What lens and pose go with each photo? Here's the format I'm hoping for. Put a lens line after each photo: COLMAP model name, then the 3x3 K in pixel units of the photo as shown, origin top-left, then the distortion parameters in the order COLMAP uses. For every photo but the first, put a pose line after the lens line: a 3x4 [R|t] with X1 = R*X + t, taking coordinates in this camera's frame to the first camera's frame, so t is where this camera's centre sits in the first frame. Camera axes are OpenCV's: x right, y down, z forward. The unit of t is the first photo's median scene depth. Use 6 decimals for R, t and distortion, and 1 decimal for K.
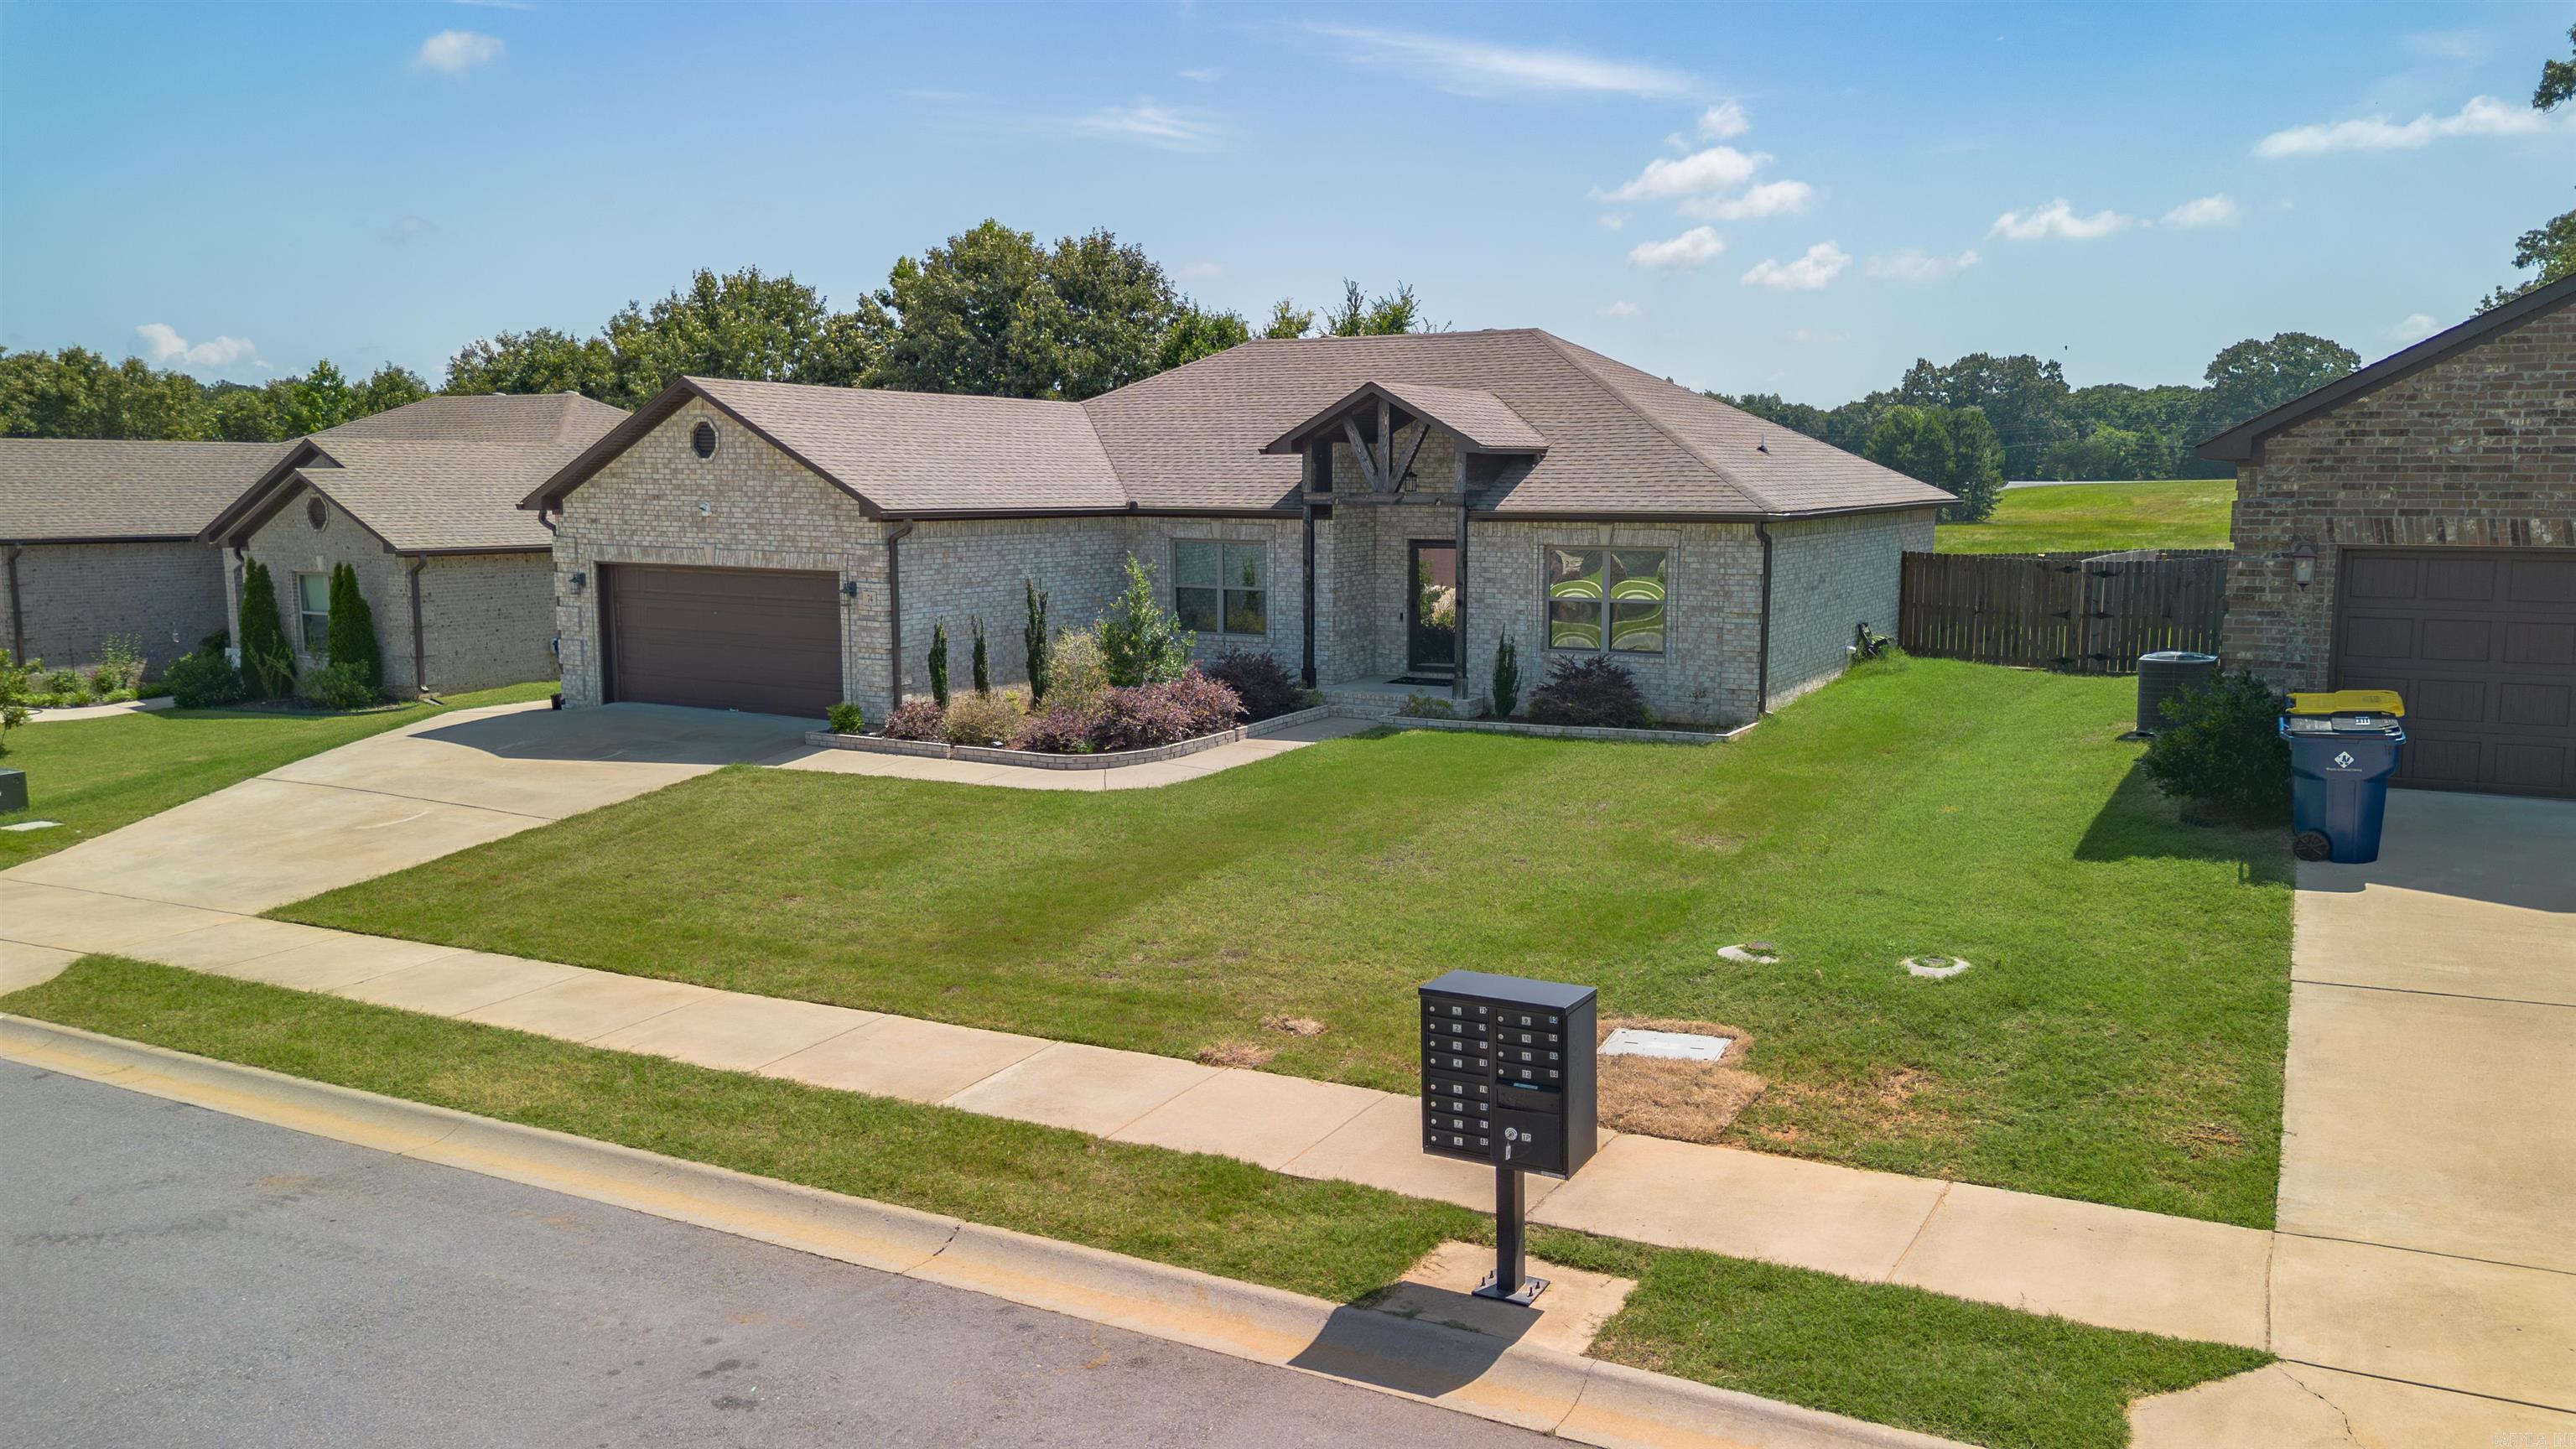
lens RADIAL K [[1832.2, 0, 1304.1], [0, 1832.2, 760.9], [0, 0, 1]] dist [0.061390, -0.059395]
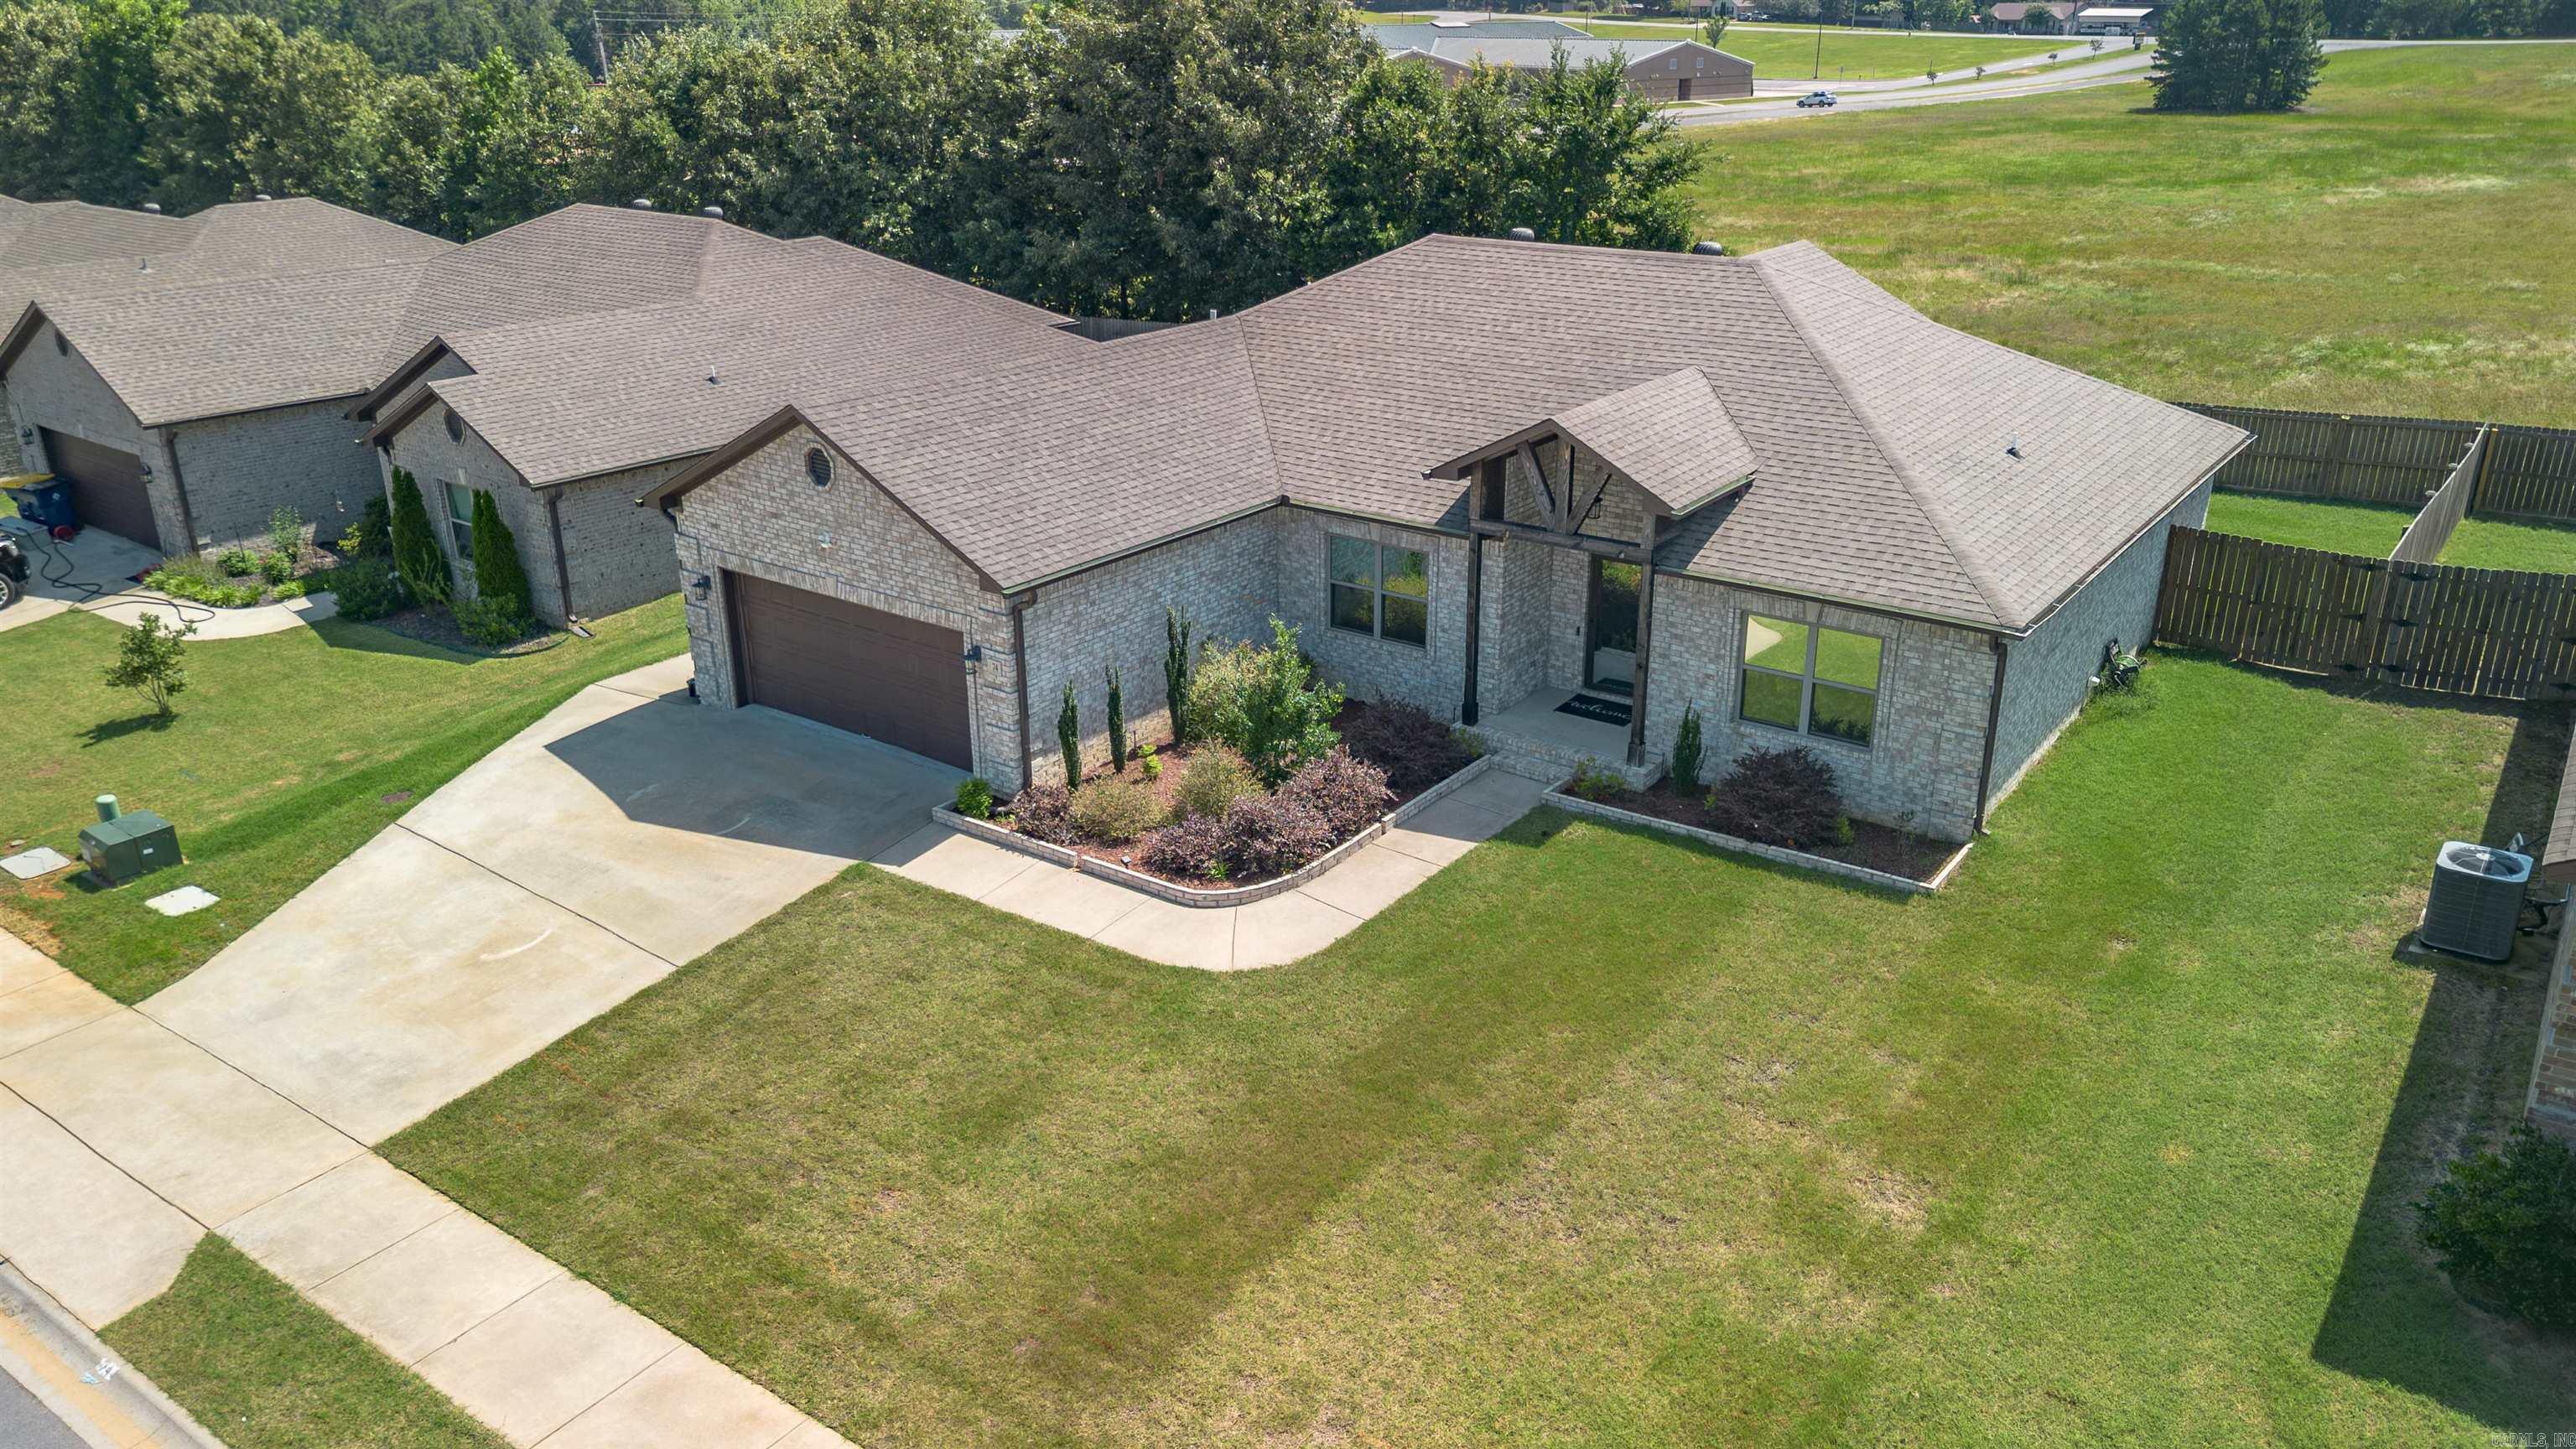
lens RADIAL K [[1832.2, 0, 1302.3], [0, 1832.2, 736.2], [0, 0, 1]] dist [0.061390, -0.059395]
pose [[0.993481, 0.035554, -0.108311, 0.019372], [-0.009772, 0.973184, 0.229822, -0.257090], [0.113578, -0.227266, 0.967187, 0.107015]]
